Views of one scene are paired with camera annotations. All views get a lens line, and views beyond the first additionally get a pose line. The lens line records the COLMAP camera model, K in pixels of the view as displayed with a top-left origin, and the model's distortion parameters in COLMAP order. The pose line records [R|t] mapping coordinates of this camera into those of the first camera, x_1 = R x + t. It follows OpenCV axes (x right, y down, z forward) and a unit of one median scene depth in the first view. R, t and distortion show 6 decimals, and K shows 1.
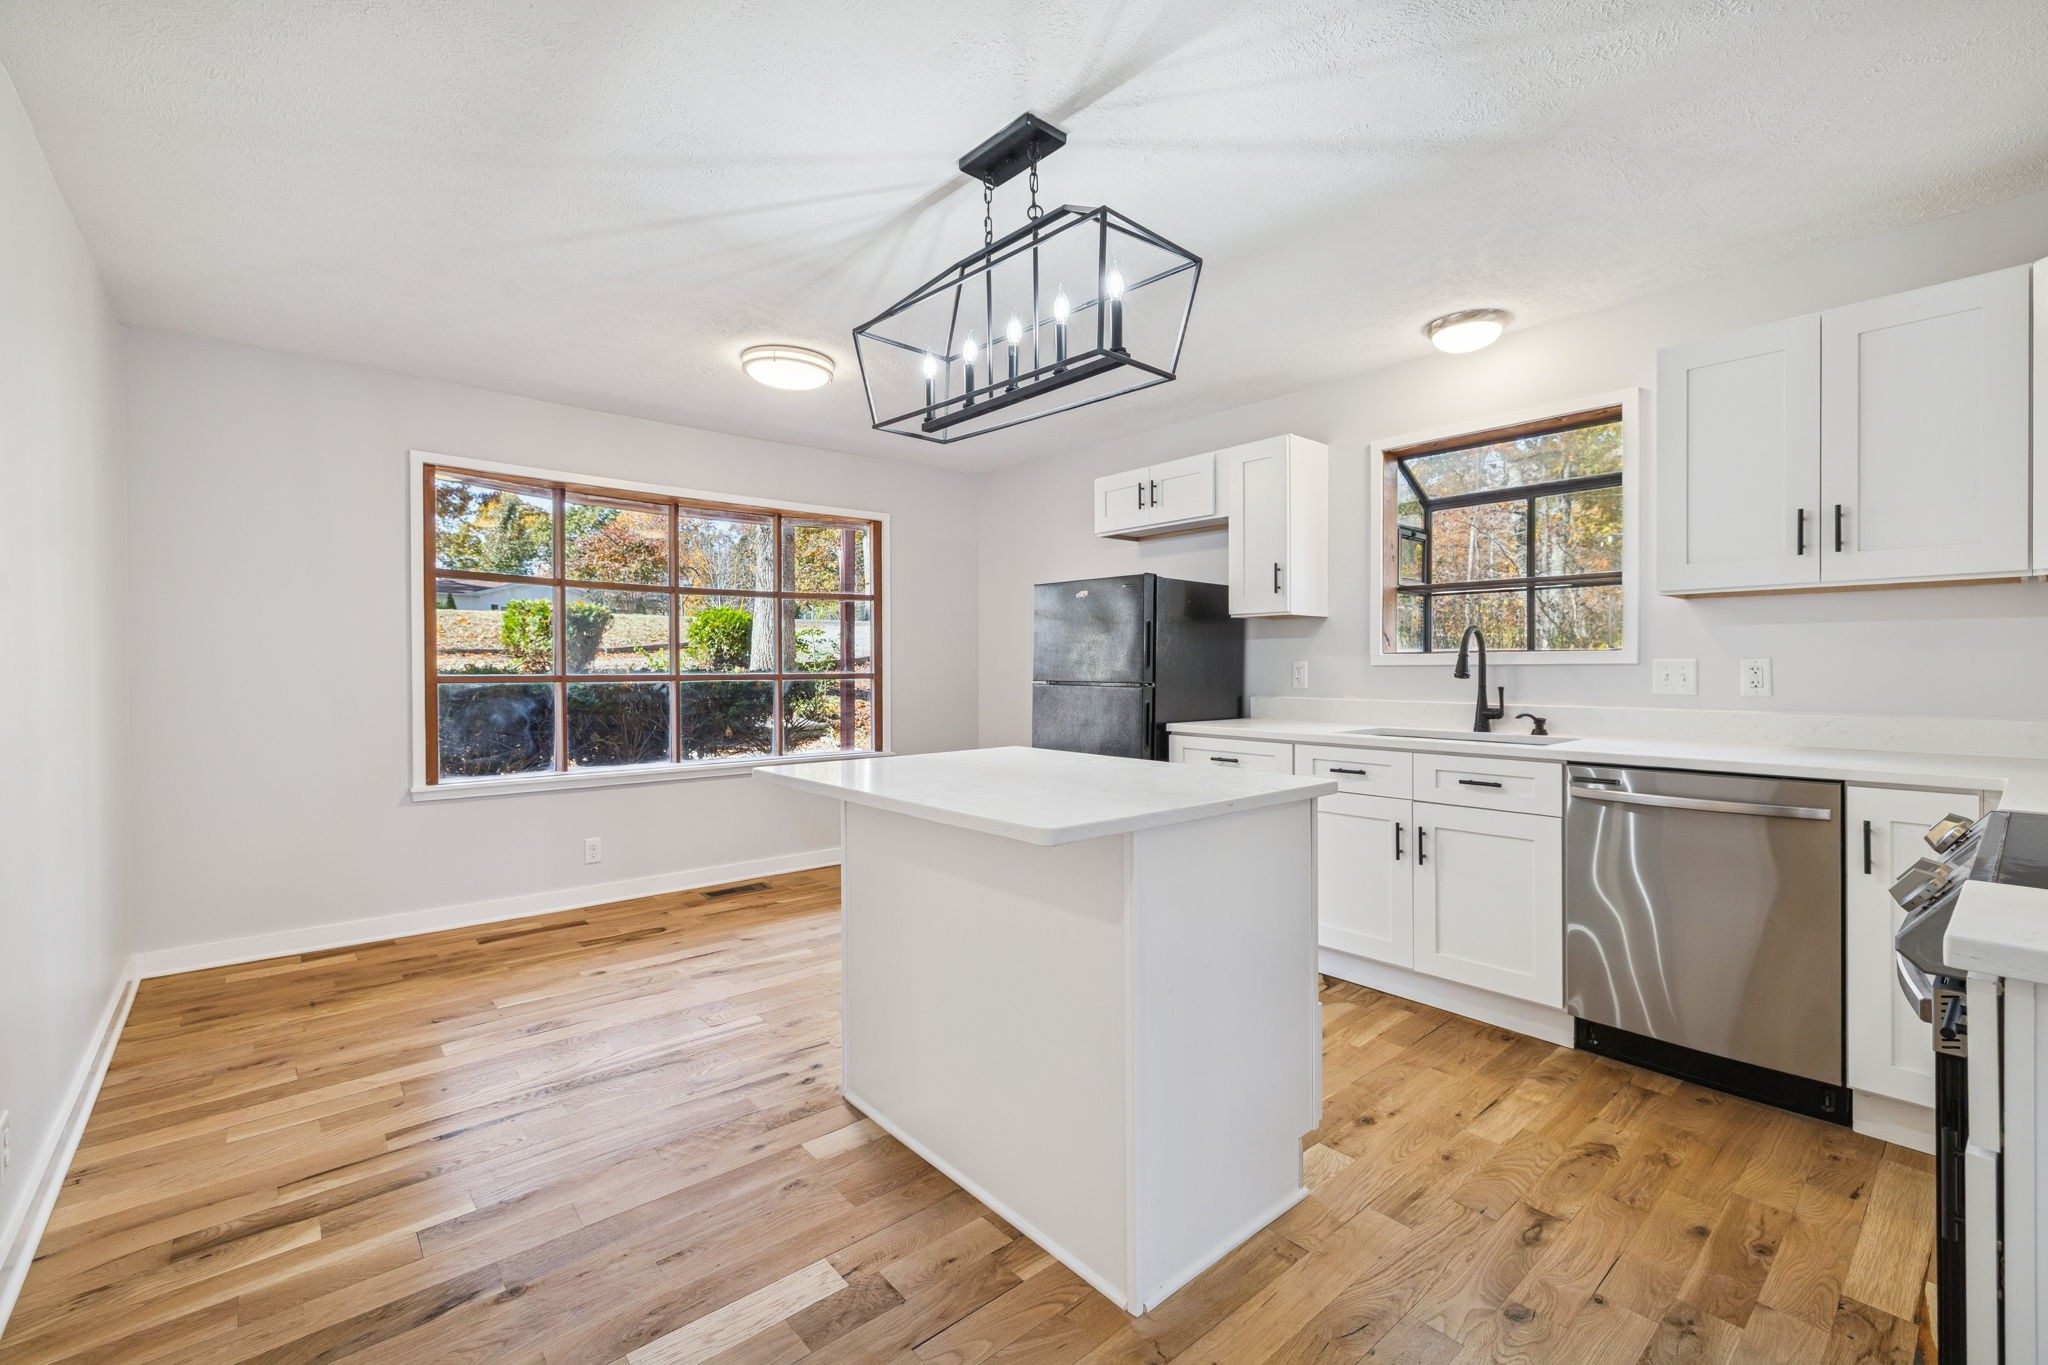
lens RADIAL K [[880.2, 0, 1014.2], [0, 880.2, 670.5], [0, 0, 1]] dist [0.003798, -0.000065]
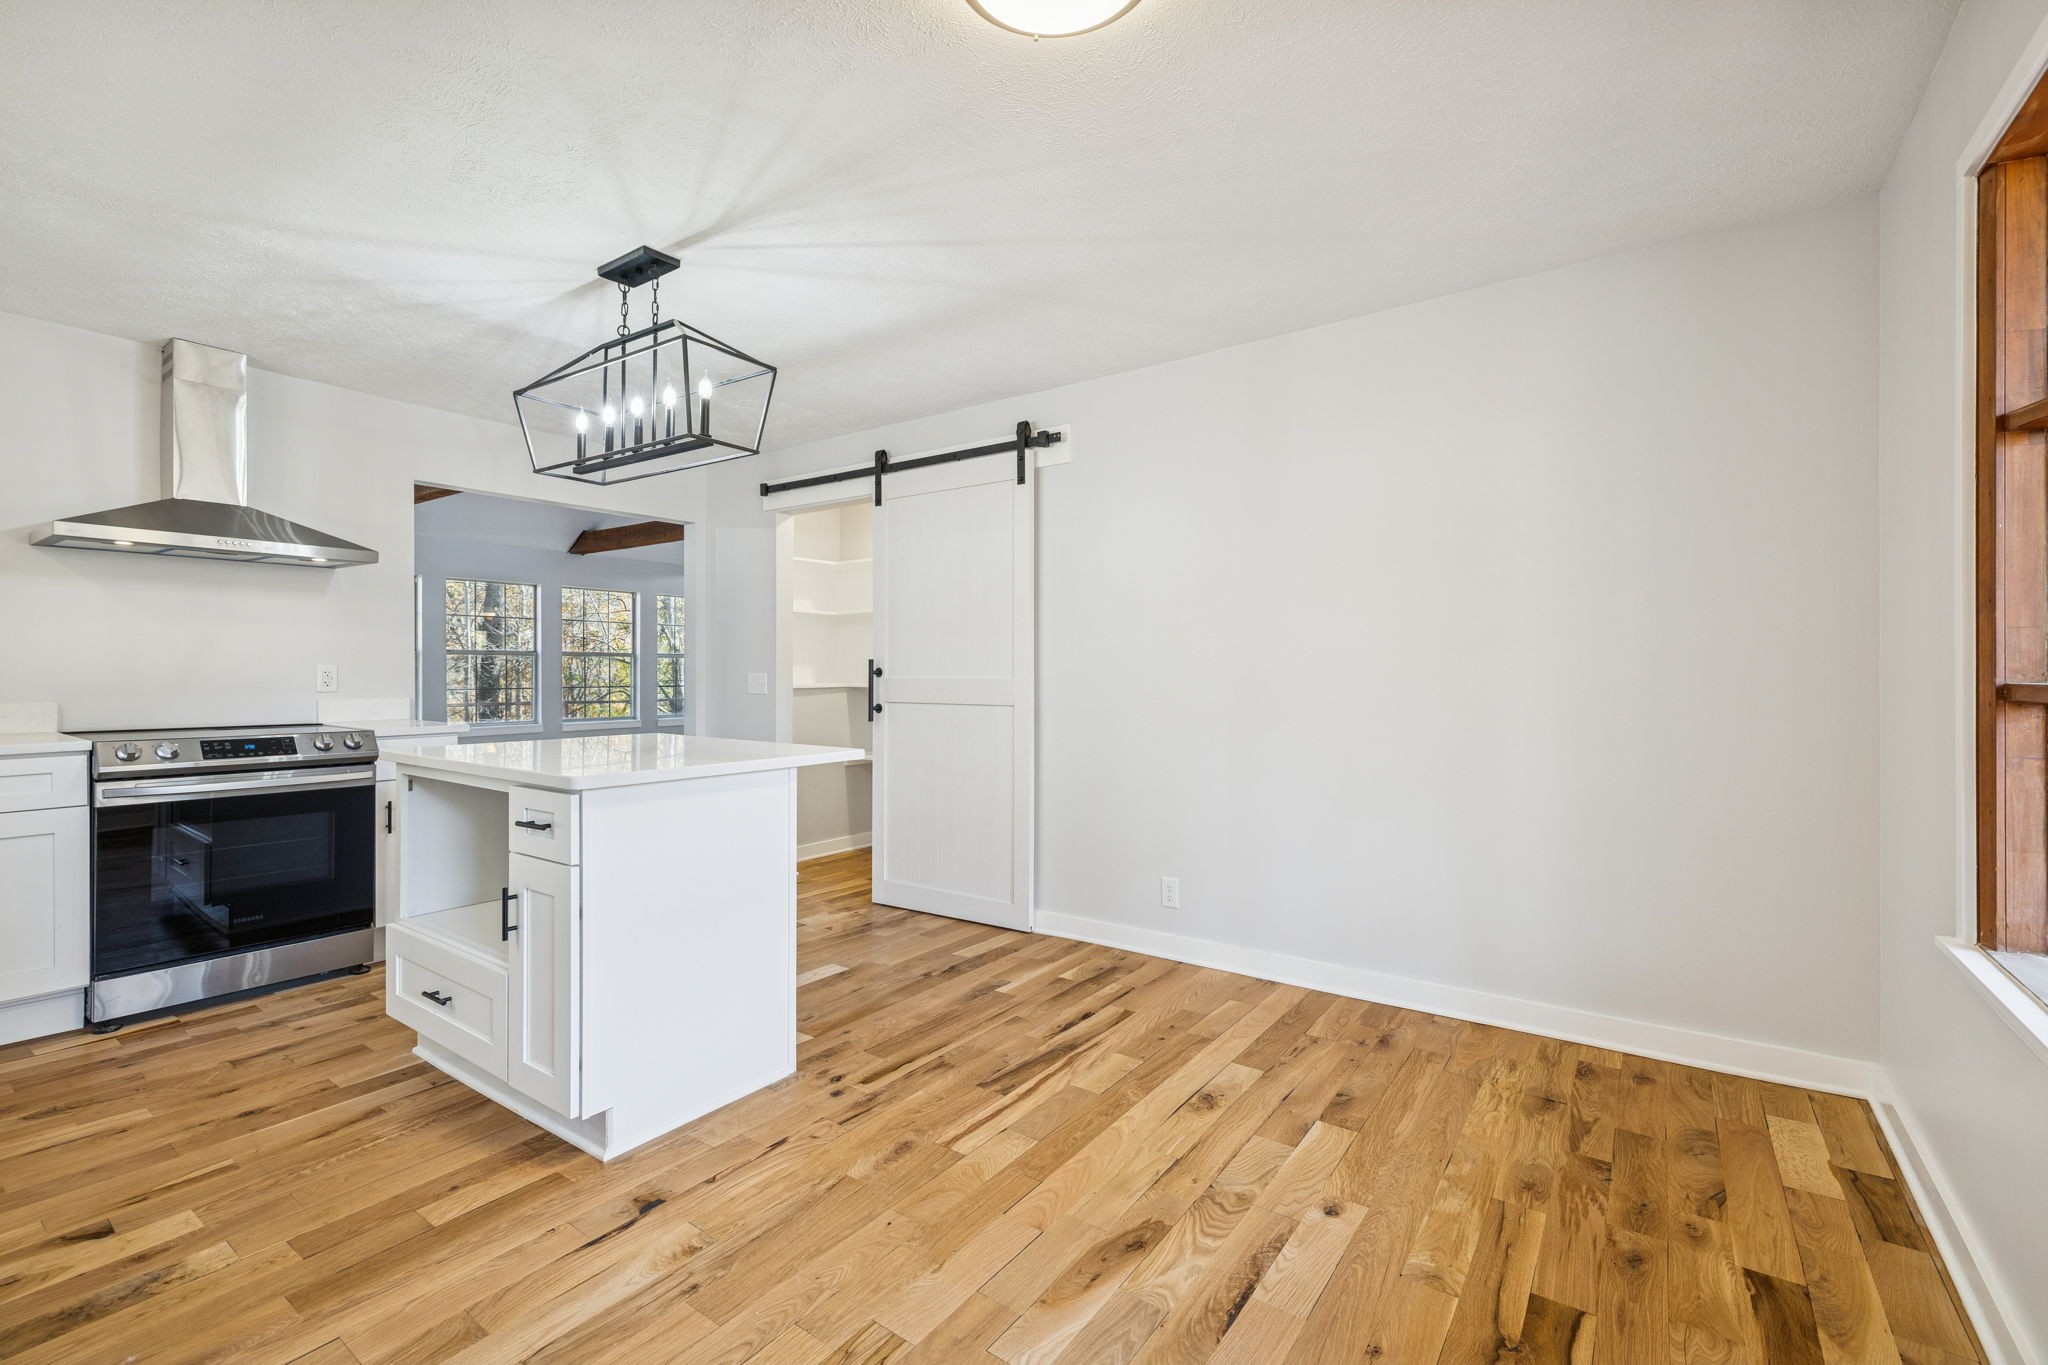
lens RADIAL K [[874.0, 0, 1030.6], [0, 874.0, 674.2], [0, 0, 1]] dist [0.004314, -0.000198]
pose [[-0.968074, -0.000208, -0.250665, -0.124858], [-0.001975, 0.999975, 0.006796, -0.000978], [0.250658, 0.007074, -0.968050, 1.274437]]
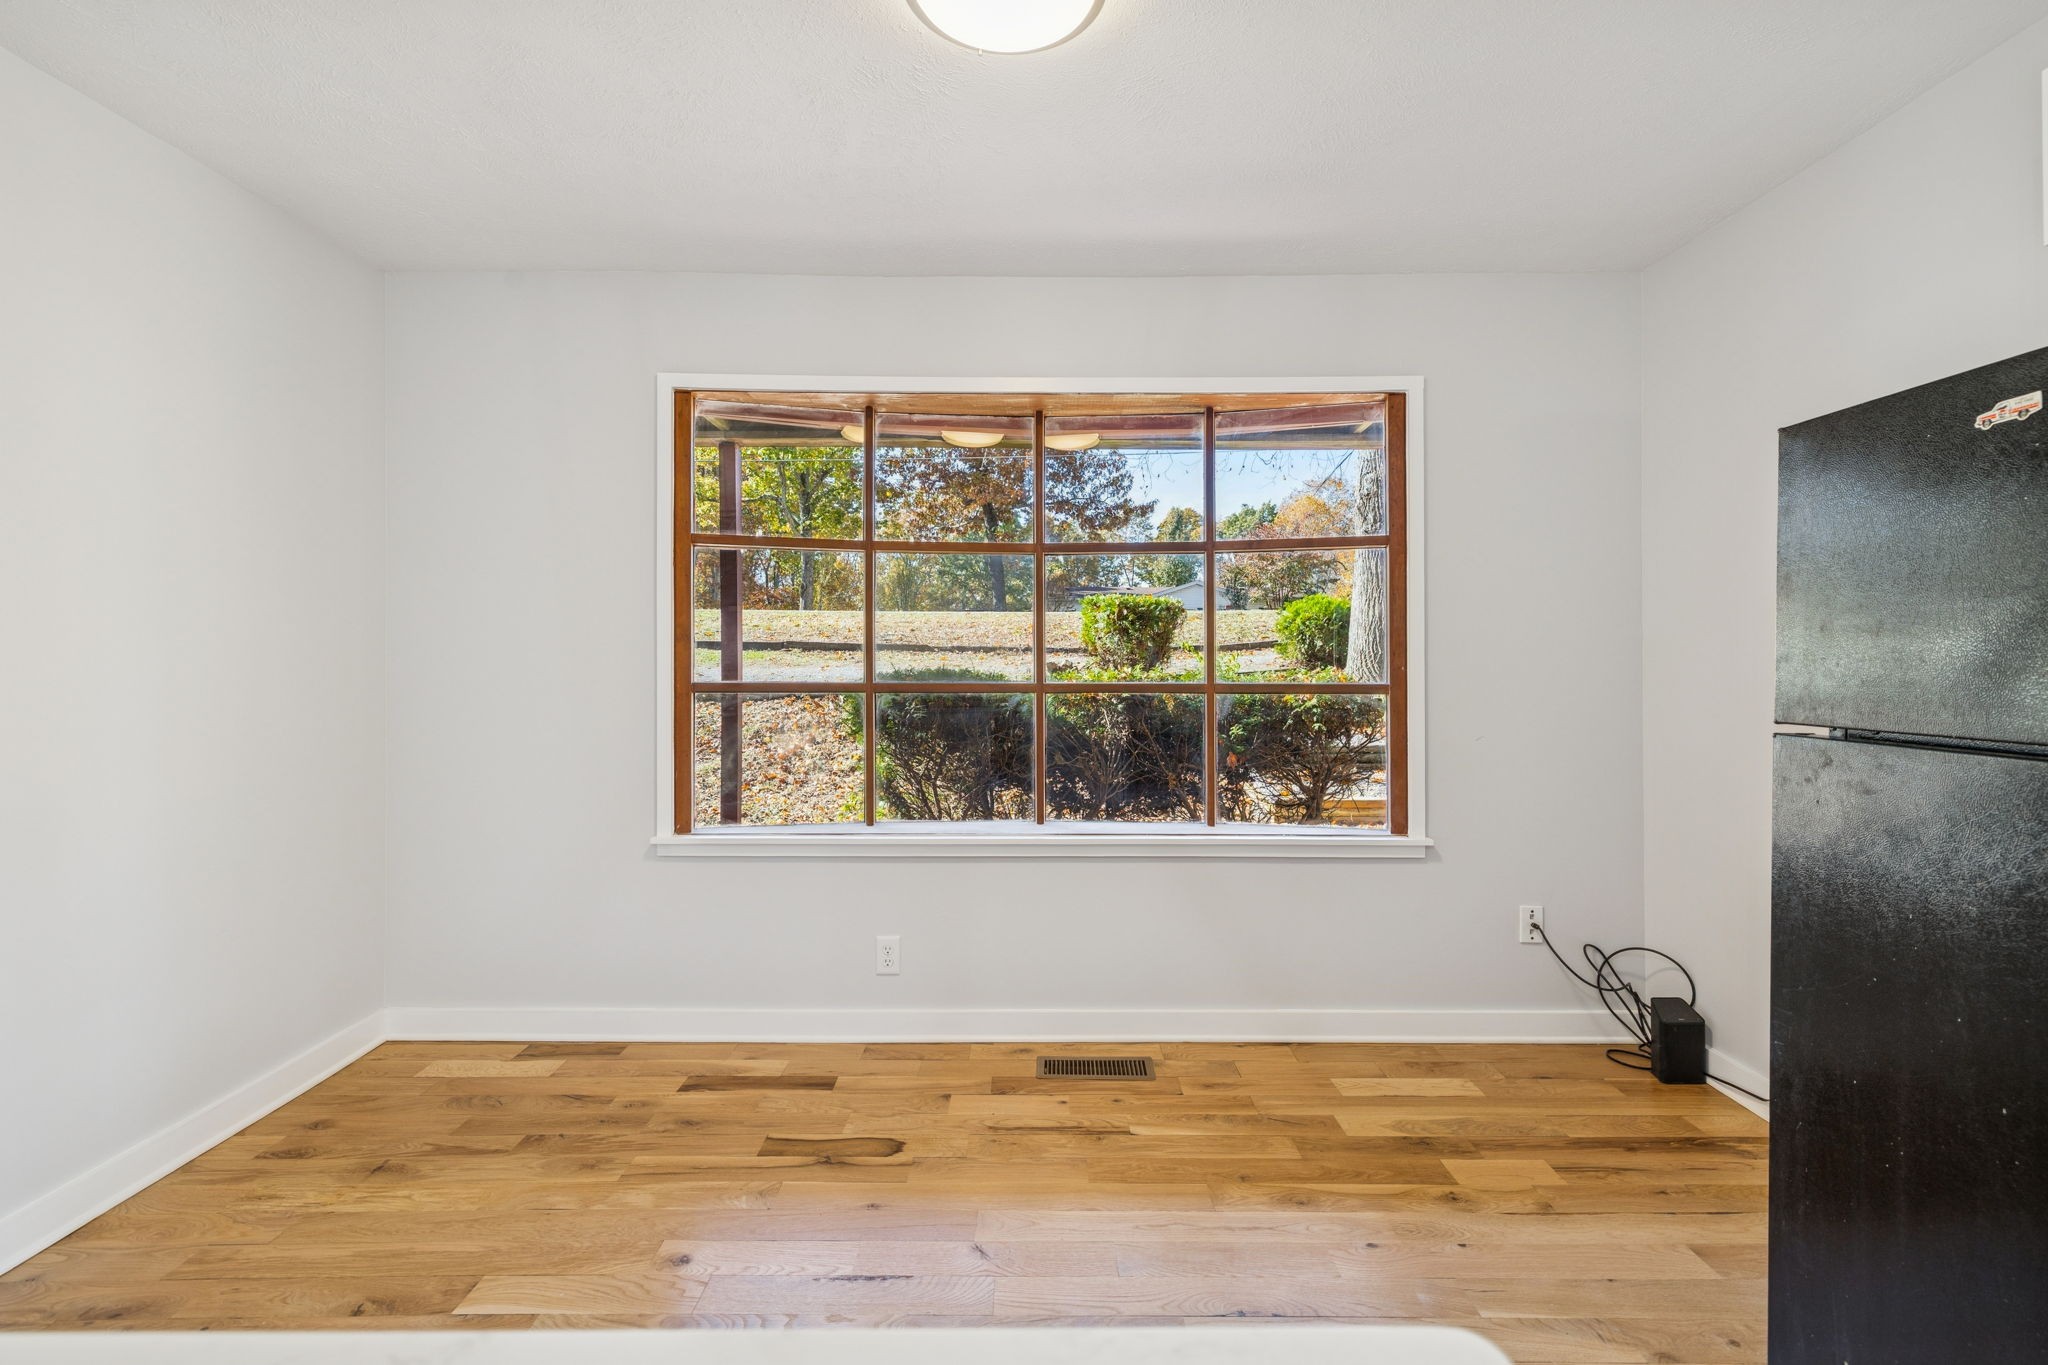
lens RADIAL K [[890.1, 0, 1027.7], [0, 890.1, 654.6], [0, 0, 1]] dist [0.003542, -0.000041]
pose [[0.762901, -0.006286, -0.646485, 0.025873], [-0.003673, 0.999894, -0.014057, -0.007683], [0.646505, 0.013099, 0.762797, 0.620991]]
